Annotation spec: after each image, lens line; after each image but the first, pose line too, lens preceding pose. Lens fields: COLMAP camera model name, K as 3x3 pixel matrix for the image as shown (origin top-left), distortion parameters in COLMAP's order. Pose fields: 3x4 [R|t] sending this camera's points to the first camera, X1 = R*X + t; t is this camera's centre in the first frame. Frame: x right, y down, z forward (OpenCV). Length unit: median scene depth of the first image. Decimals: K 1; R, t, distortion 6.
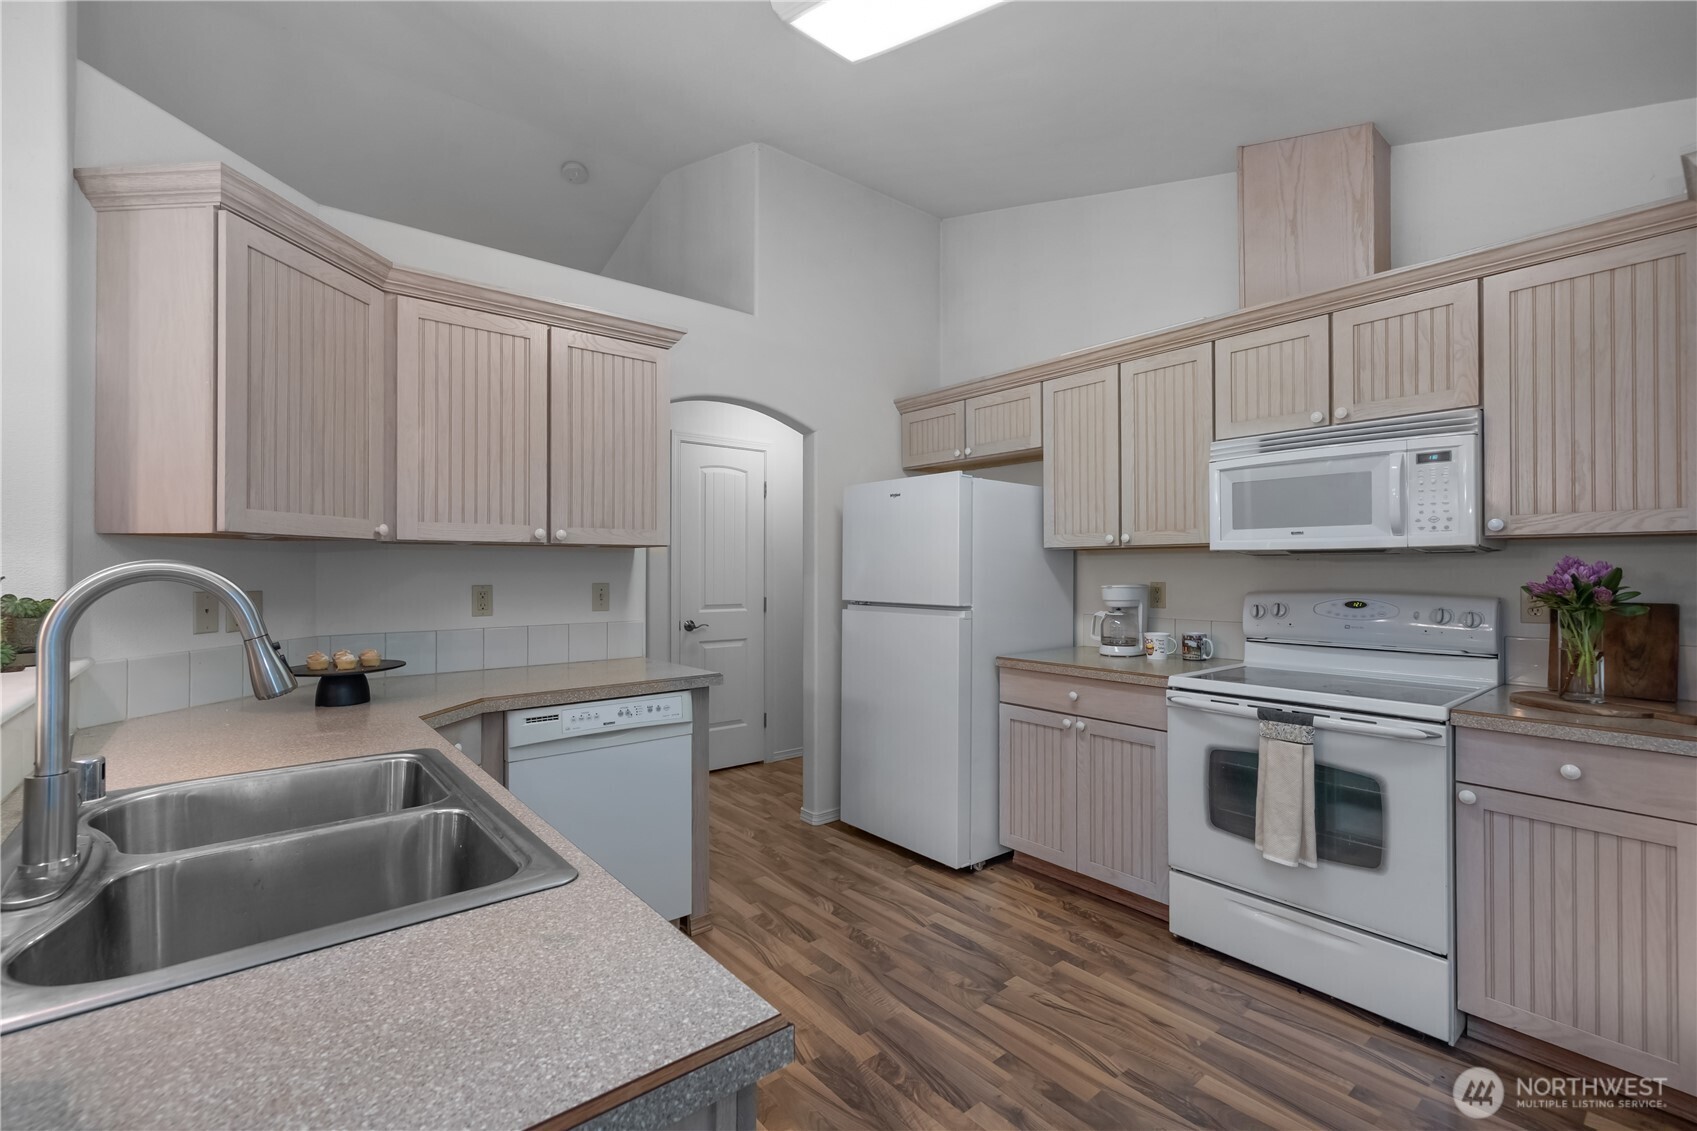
lens RADIAL K [[728.3, 0, 866.5], [0, 728.3, 558.2], [0, 0, 1]] dist [0.000838, 0.000409]
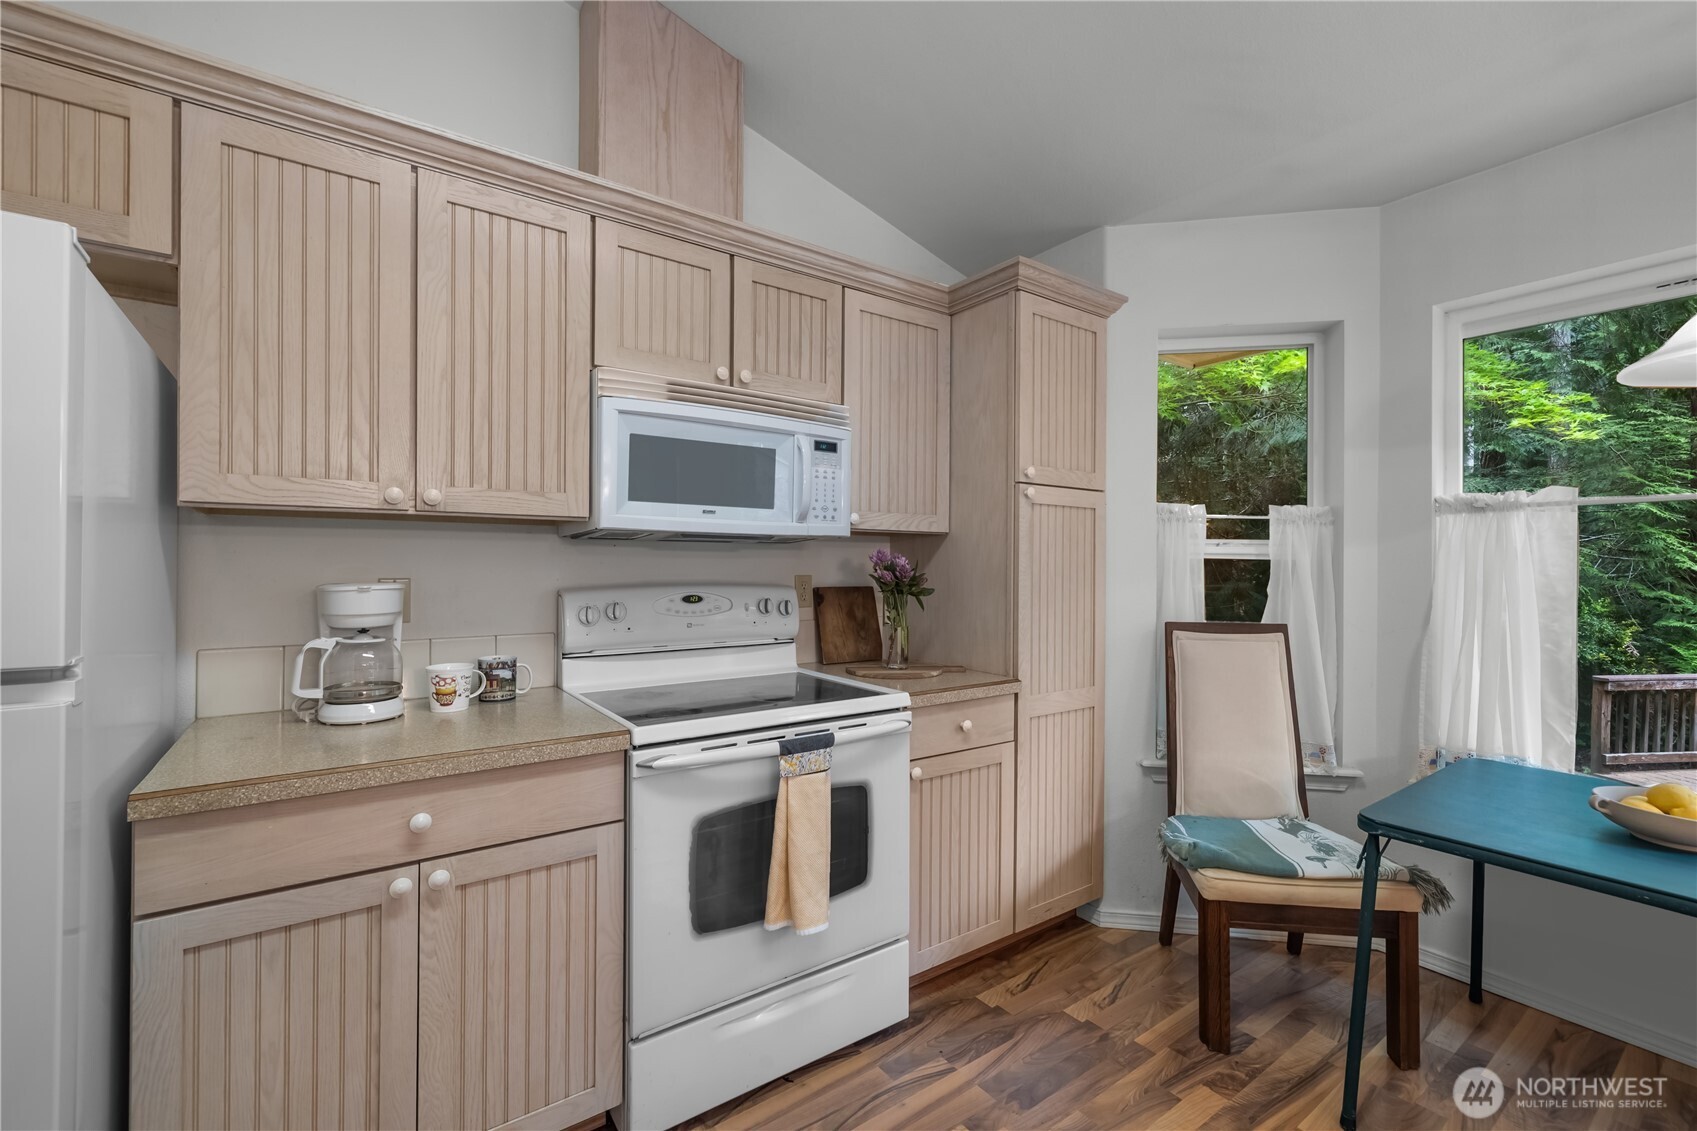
lens RADIAL K [[728.3, 0, 839.8], [0, 728.3, 555.2], [0, 0, 1]] dist [0.000838, 0.000409]
pose [[0.079327, 0.013742, 0.996754, -0.196169], [-0.020577, 0.999715, -0.012146, 0.020234], [-0.996636, -0.019546, 0.079587, 0.827547]]
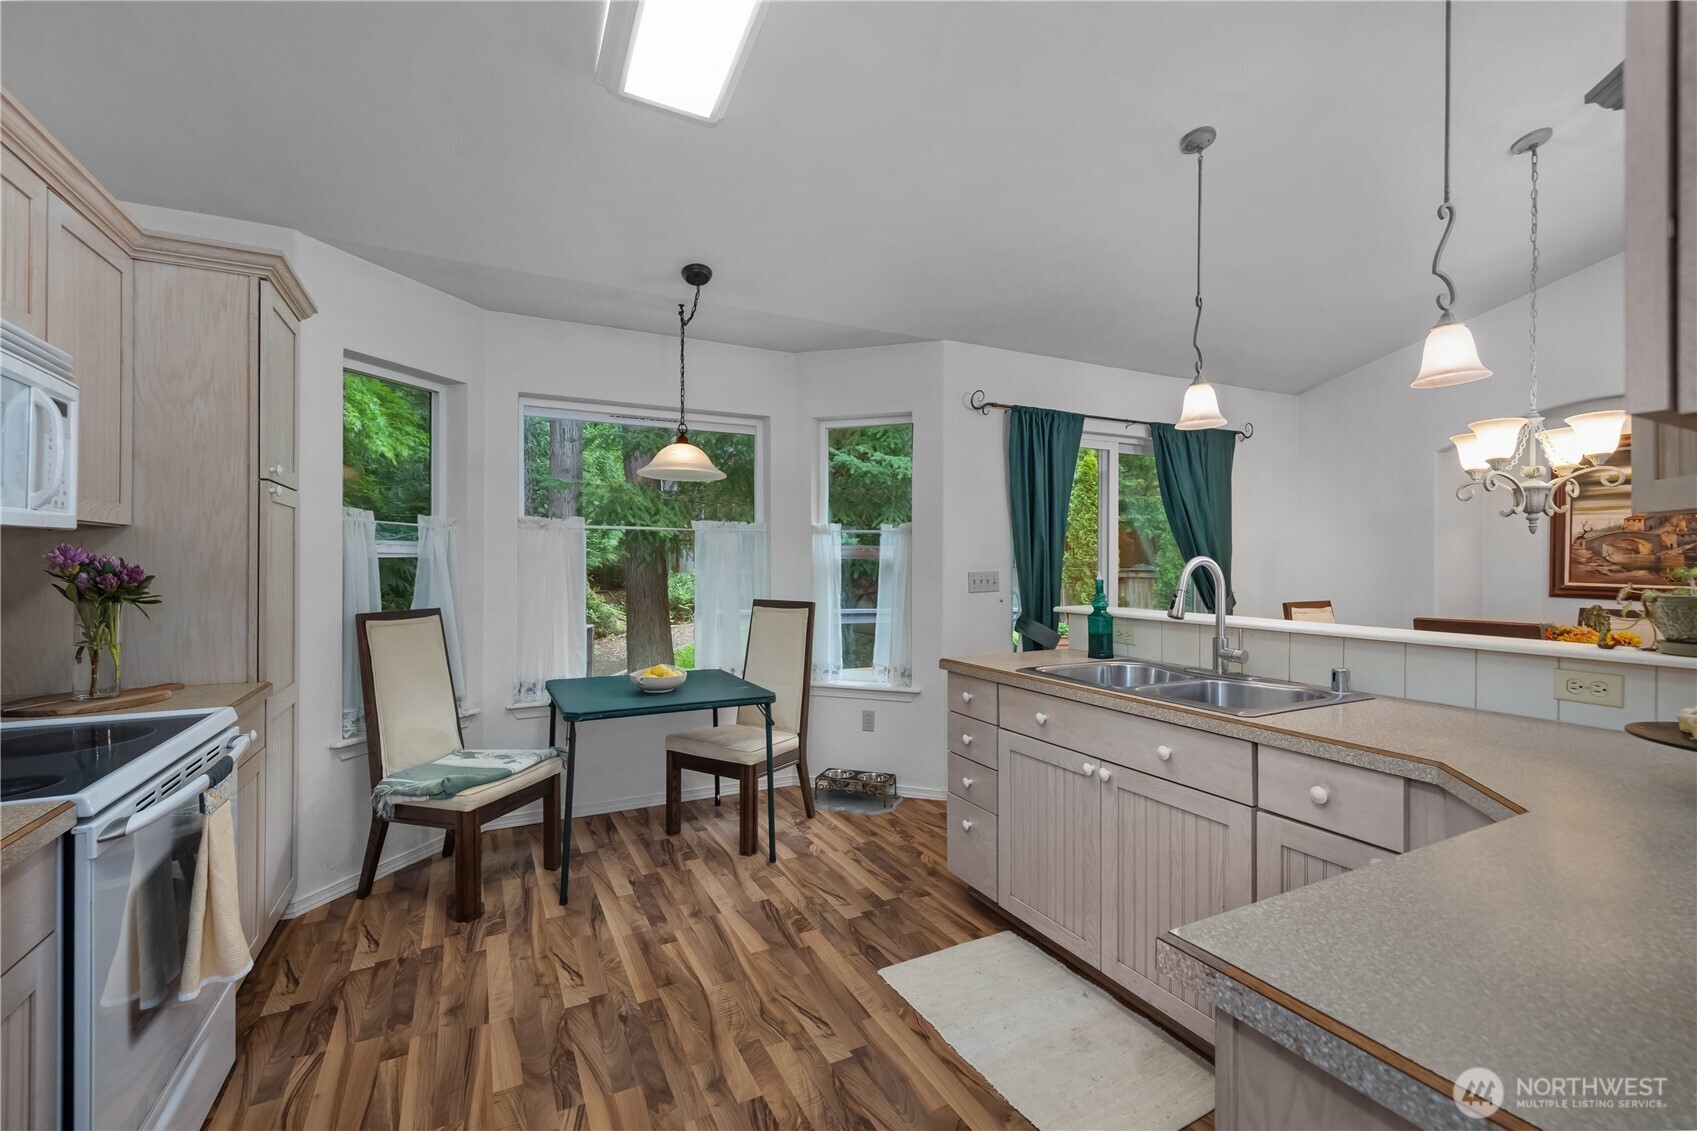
lens RADIAL K [[728.3, 0, 839.8], [0, 728.3, 560.2], [0, 0, 1]] dist [0.000838, 0.000409]
pose [[-0.971033, 0.004203, 0.238909, -0.153133], [0.000192, 0.999859, -0.016809, 0.026851], [-0.238946, -0.016277, -0.970896, 1.401295]]
